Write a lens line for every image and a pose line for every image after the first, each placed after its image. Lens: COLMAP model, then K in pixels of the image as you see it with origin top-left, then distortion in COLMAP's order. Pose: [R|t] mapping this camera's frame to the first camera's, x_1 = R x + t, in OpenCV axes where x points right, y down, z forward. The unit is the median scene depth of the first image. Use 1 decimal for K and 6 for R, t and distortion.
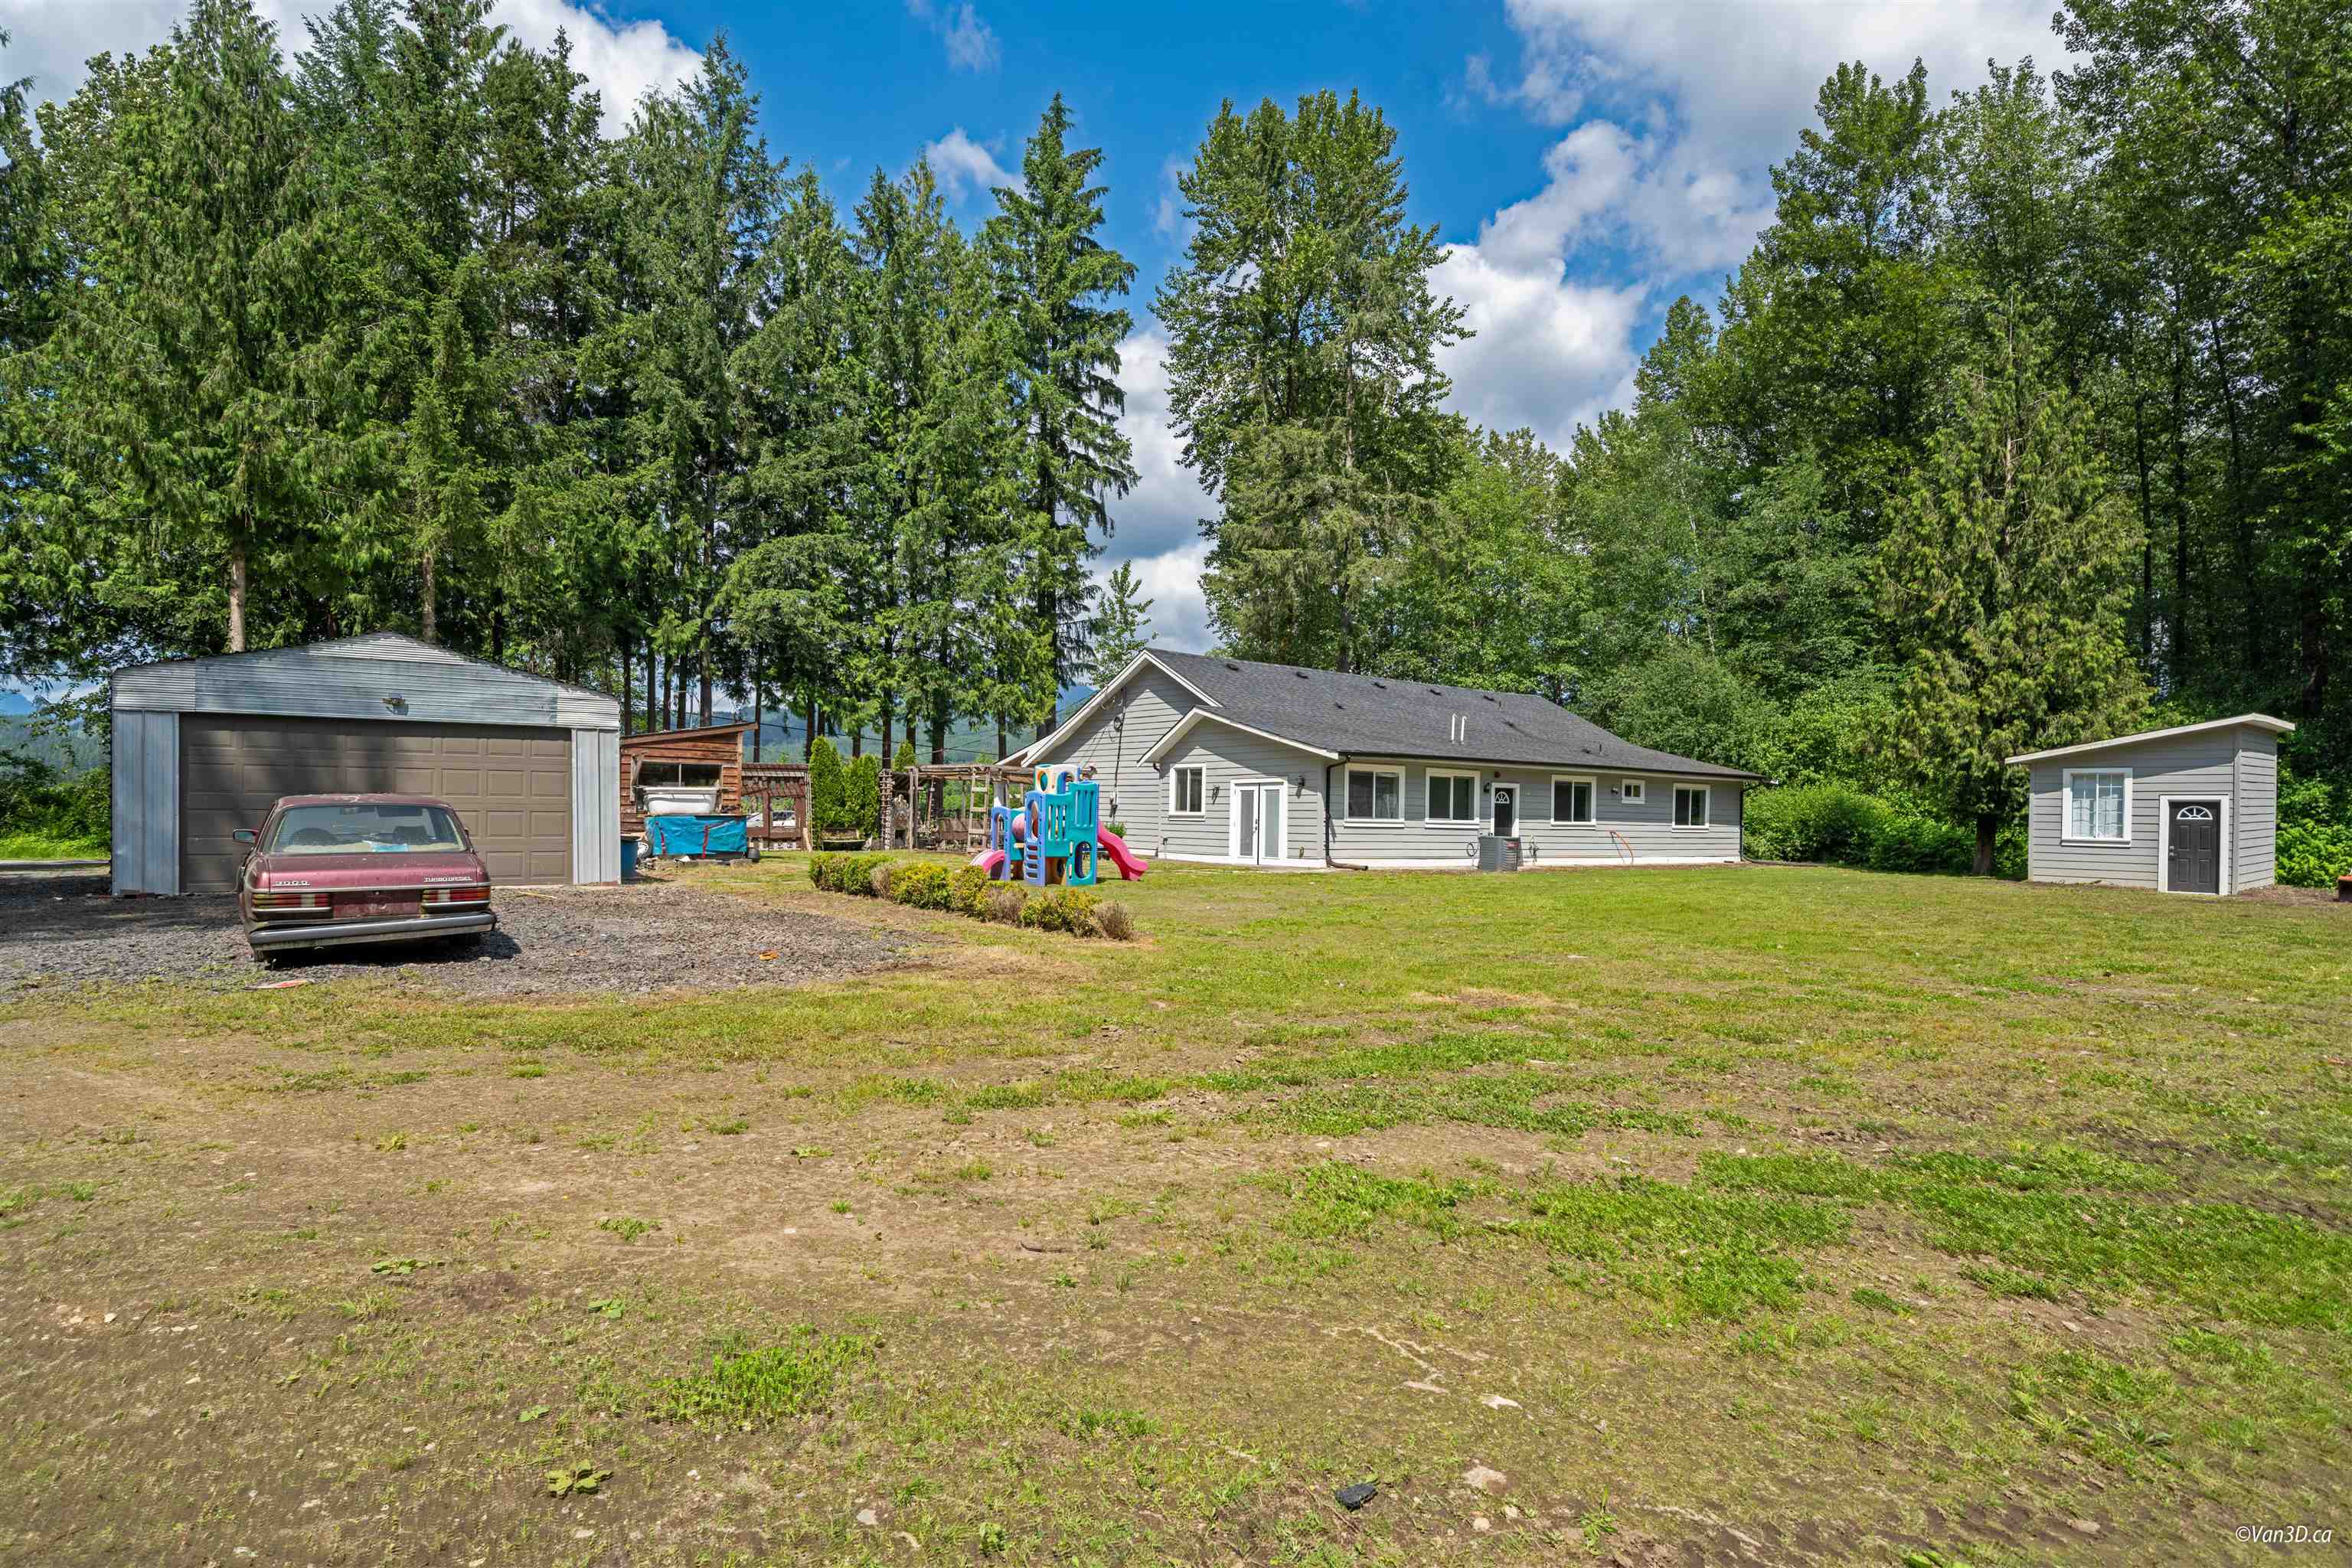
lens RADIAL K [[1370.3, 0, 1174.7], [0, 1370.3, 820.2], [0, 0, 1]] dist [0.054726, -0.000440]
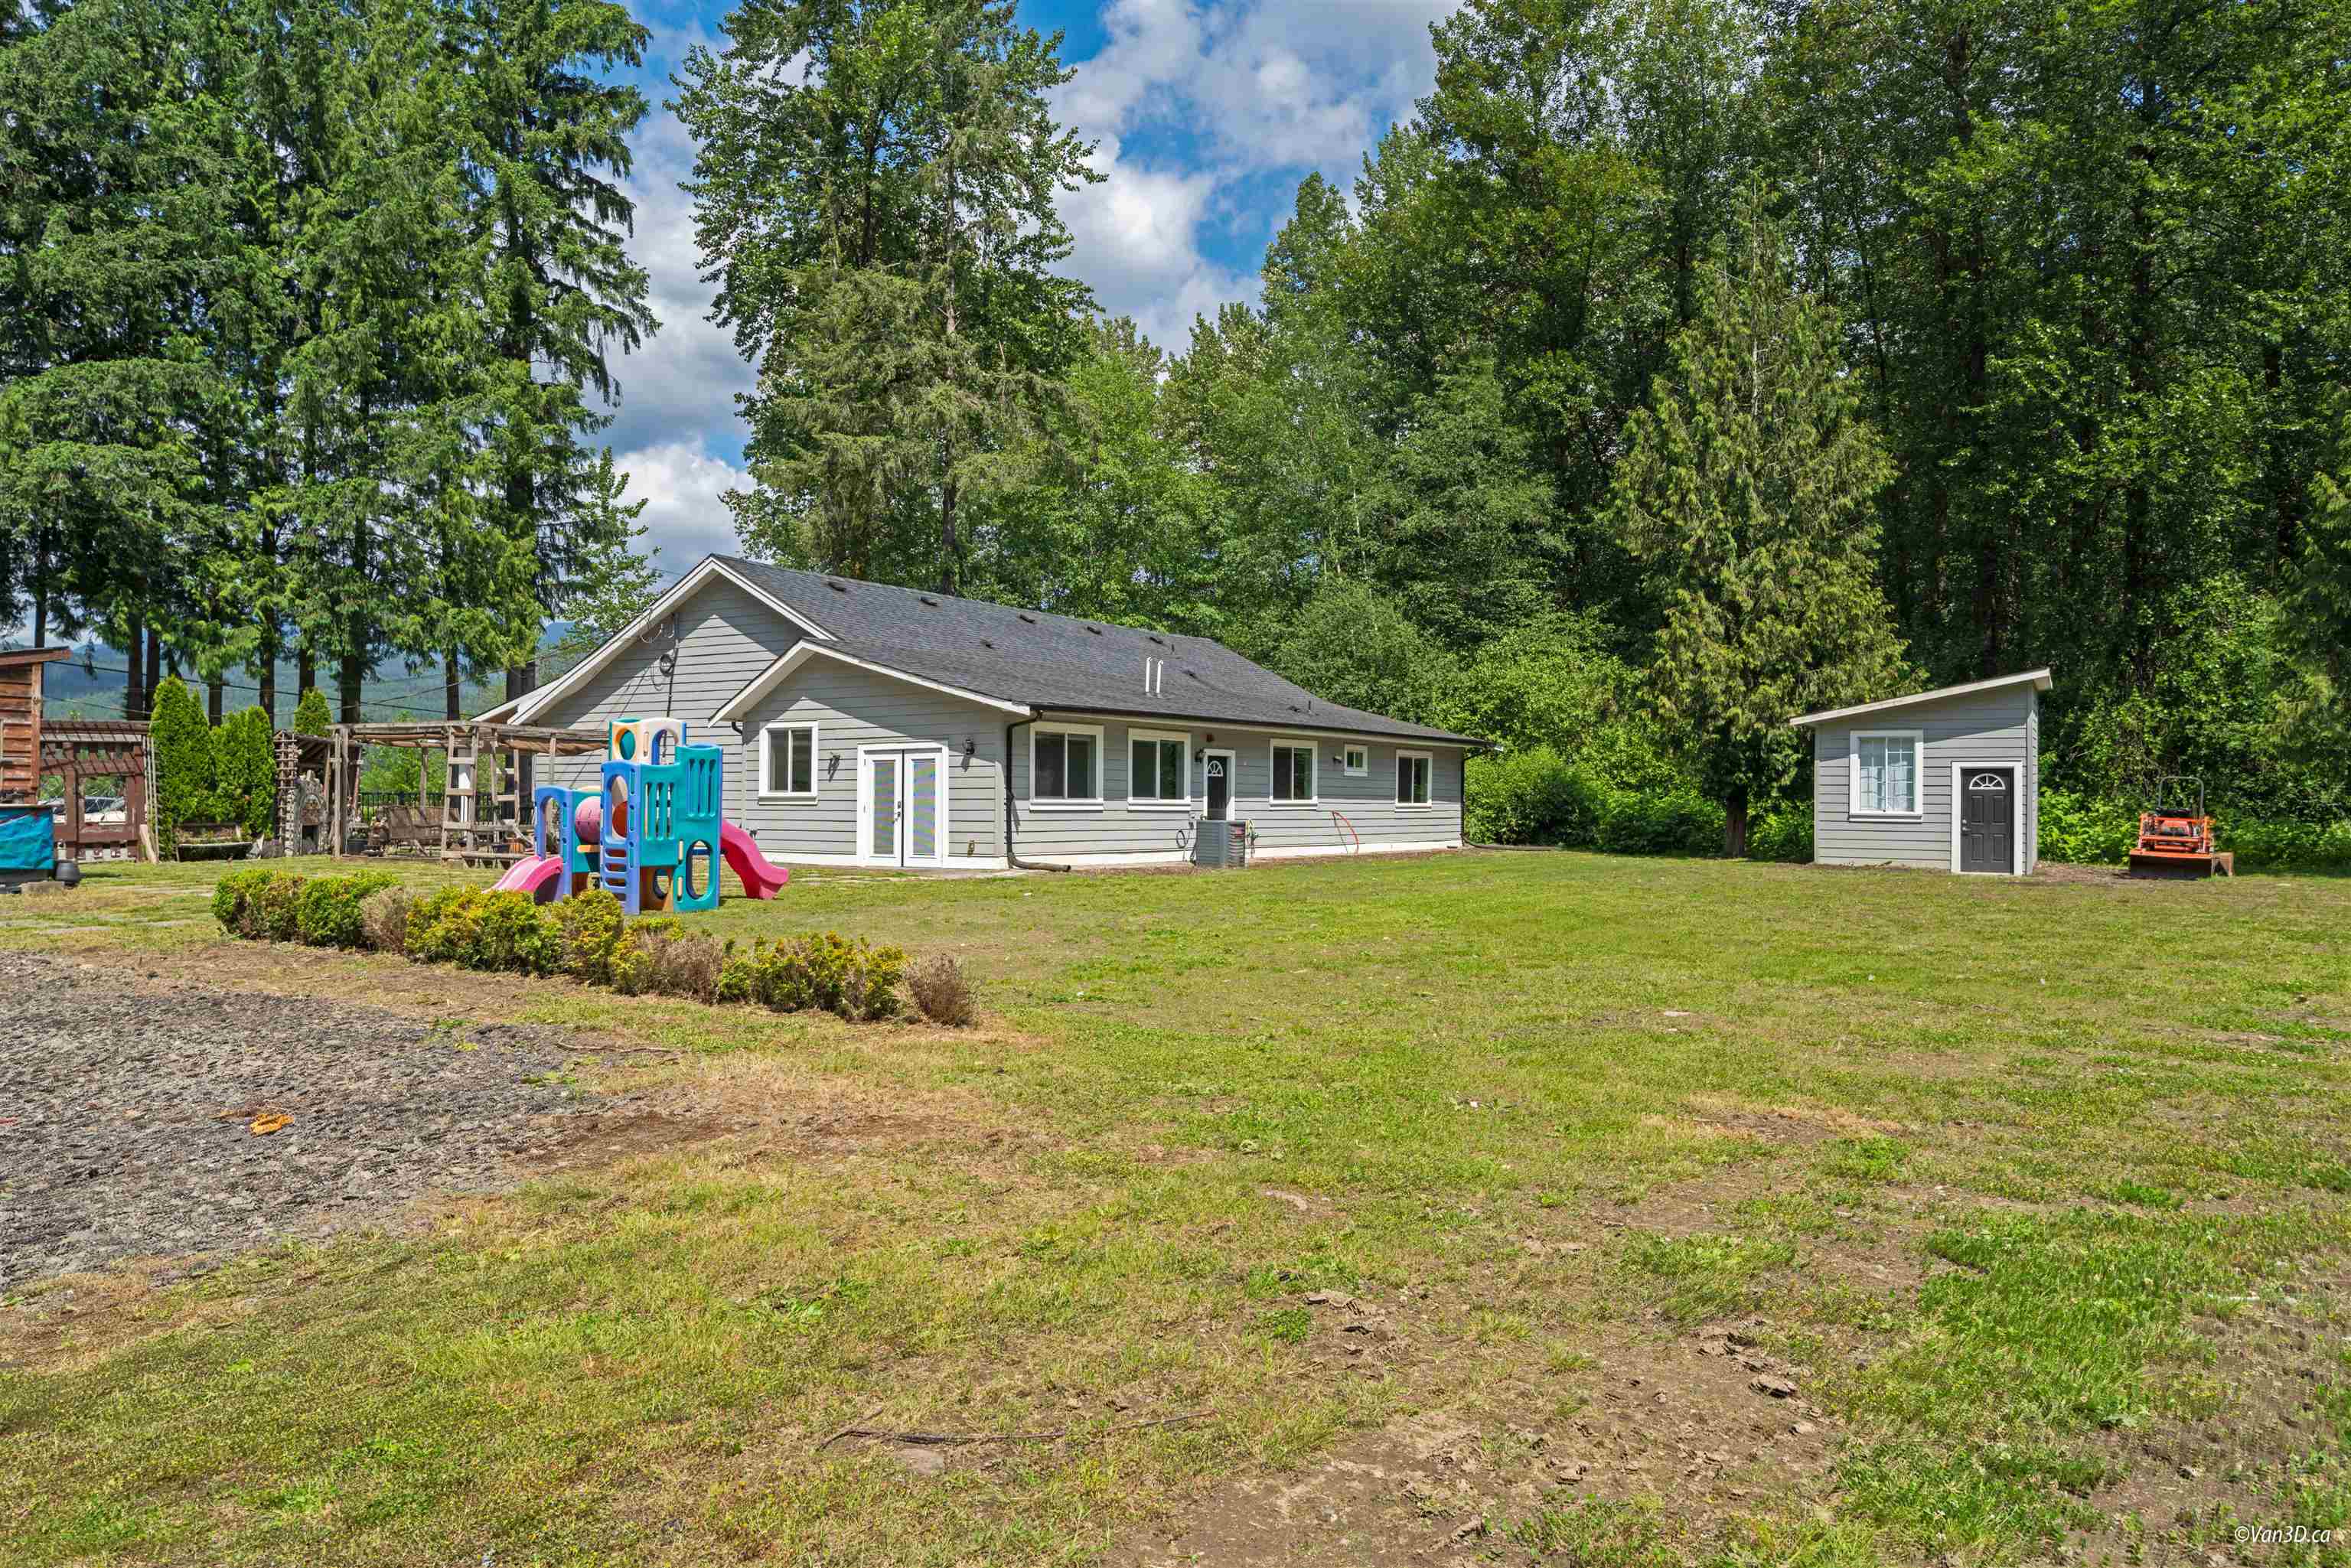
lens RADIAL K [[1671.9, 0, 1175.5], [0, 1671.9, 784.0], [0, 0, 1]] dist [0.030723, -0.002178]
pose [[0.950359, -0.008999, 0.311027, -0.054390], [0.012044, 0.999896, -0.007872, -0.000978], [-0.310924, 0.011227, 0.950369, 0.112353]]
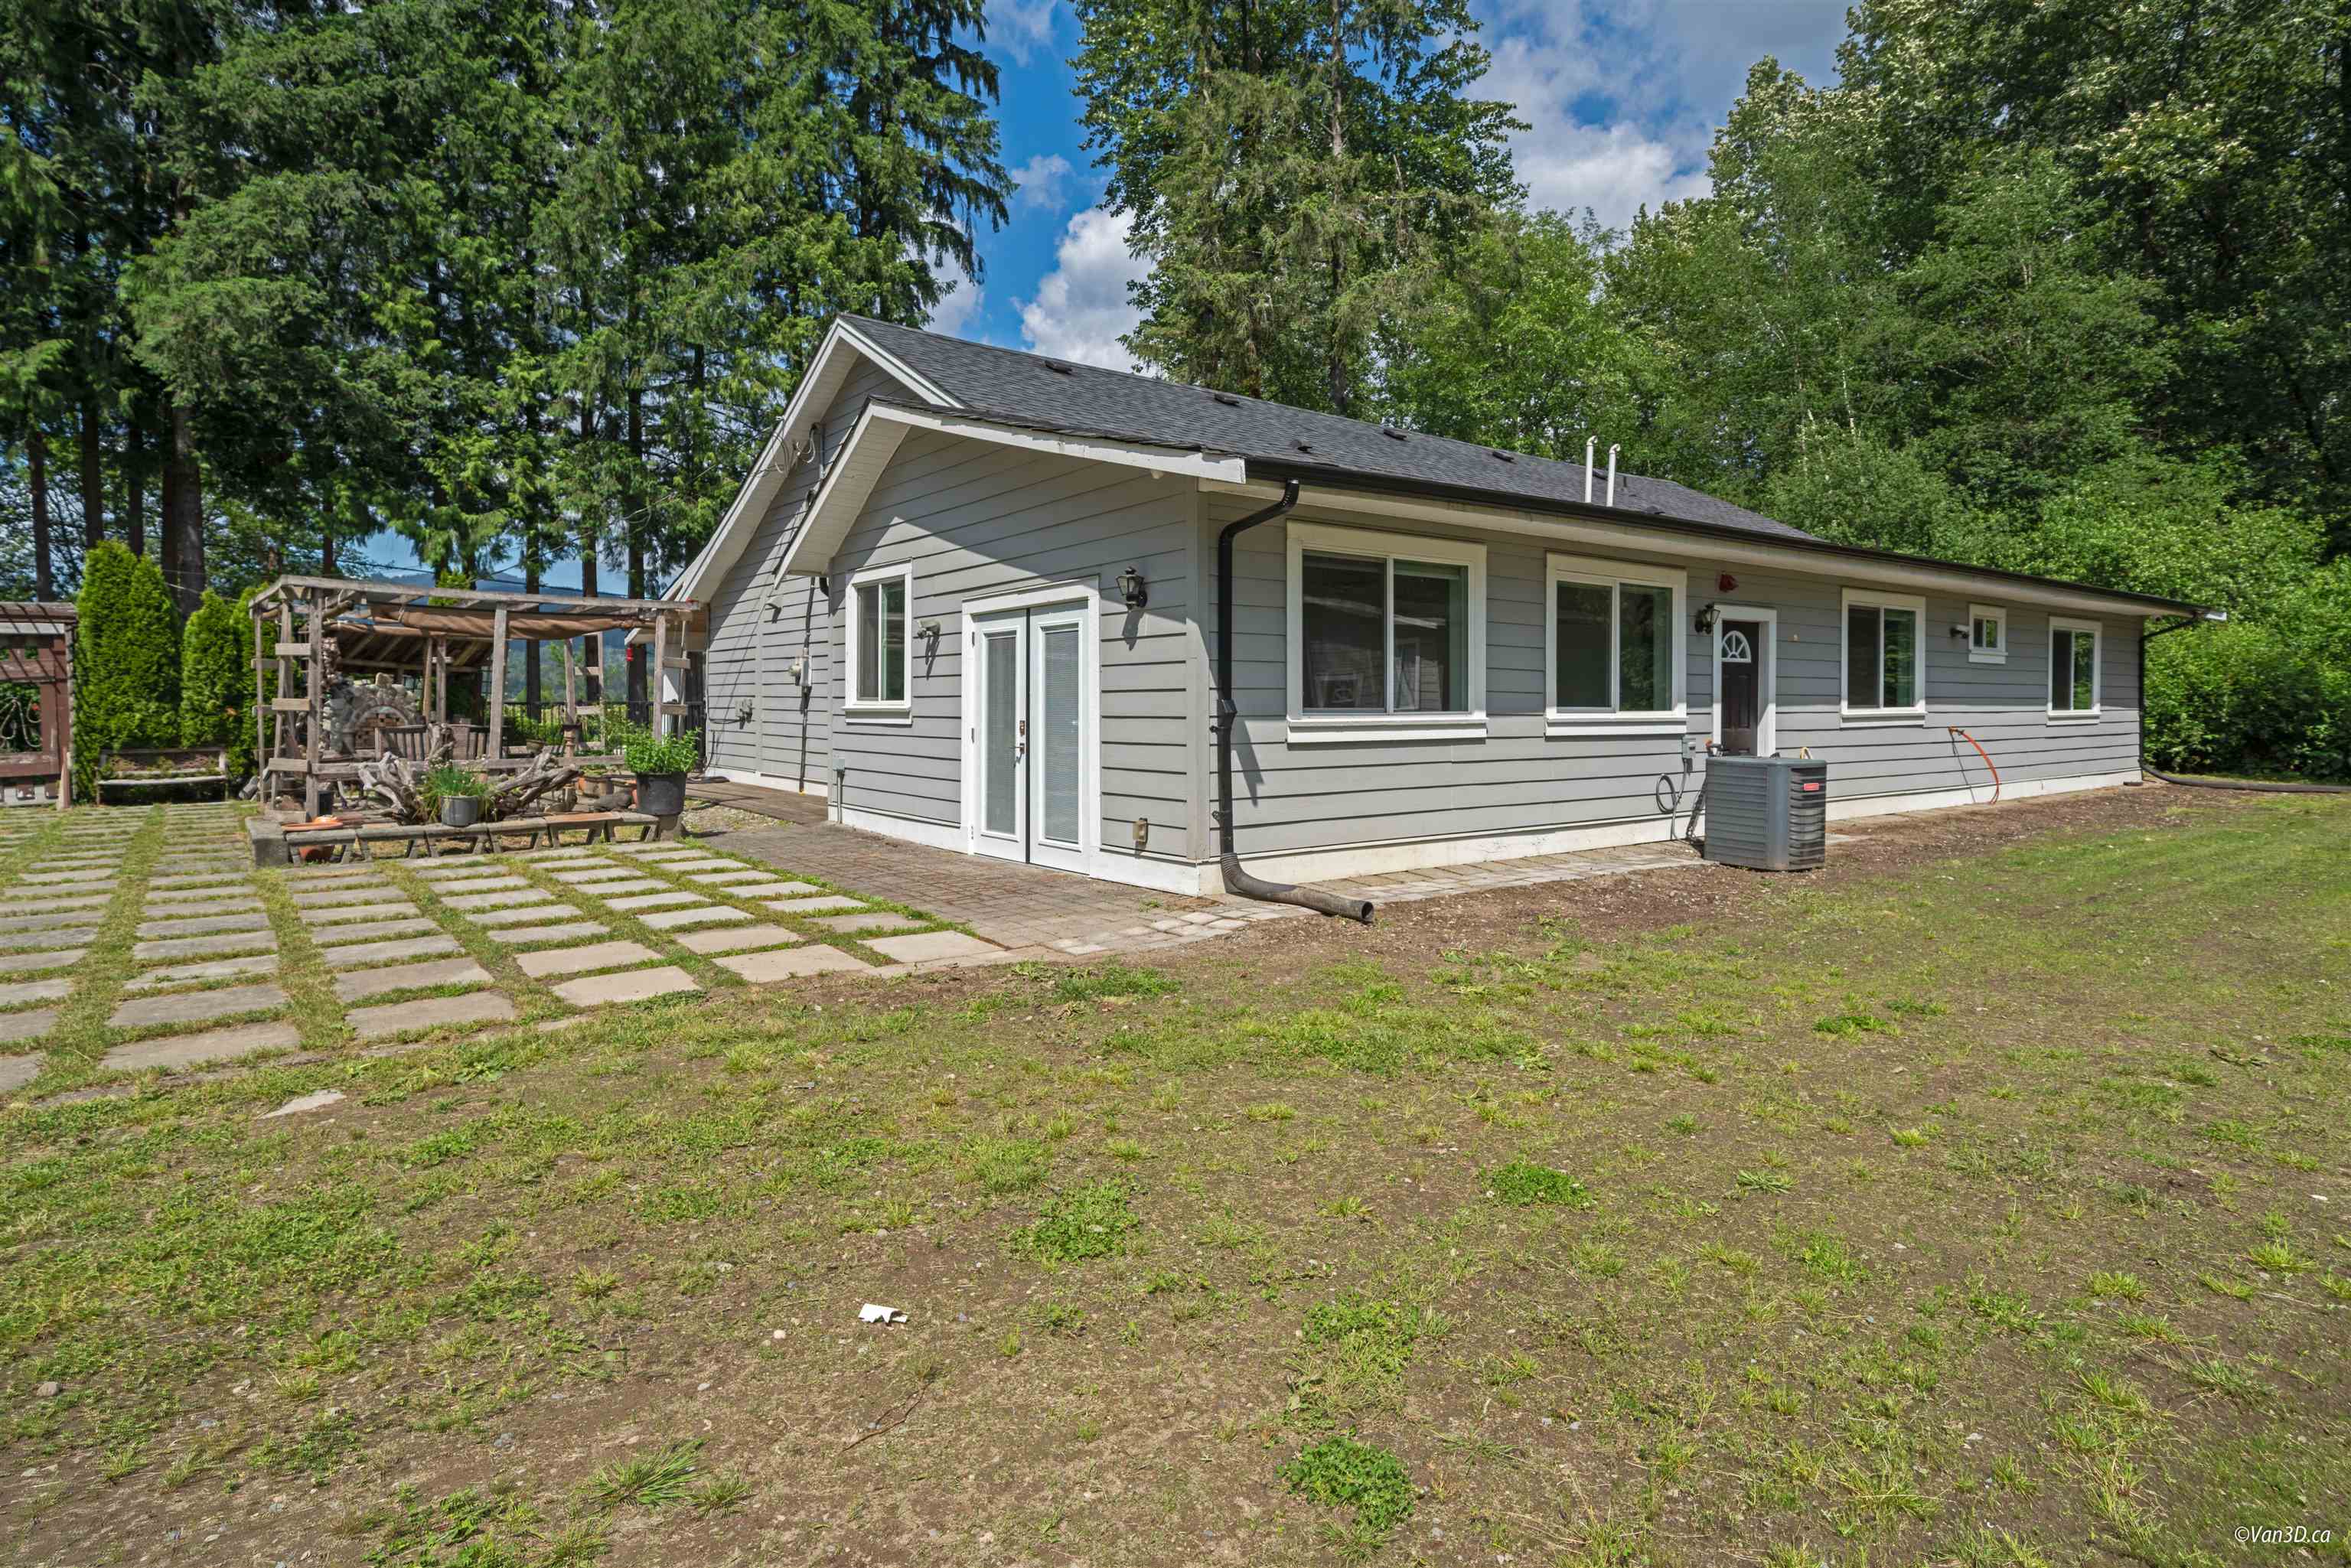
lens RADIAL K [[1171.4, 0, 1175.1], [0, 1171.4, 708.3], [0, 0, 1]] dist [-0.002814, -0.000275]
pose [[0.999246, -0.017381, -0.034708, 0.079662], [0.017498, 0.999842, 0.003066, -0.002893], [0.034649, -0.003671, 0.999393, 0.552868]]
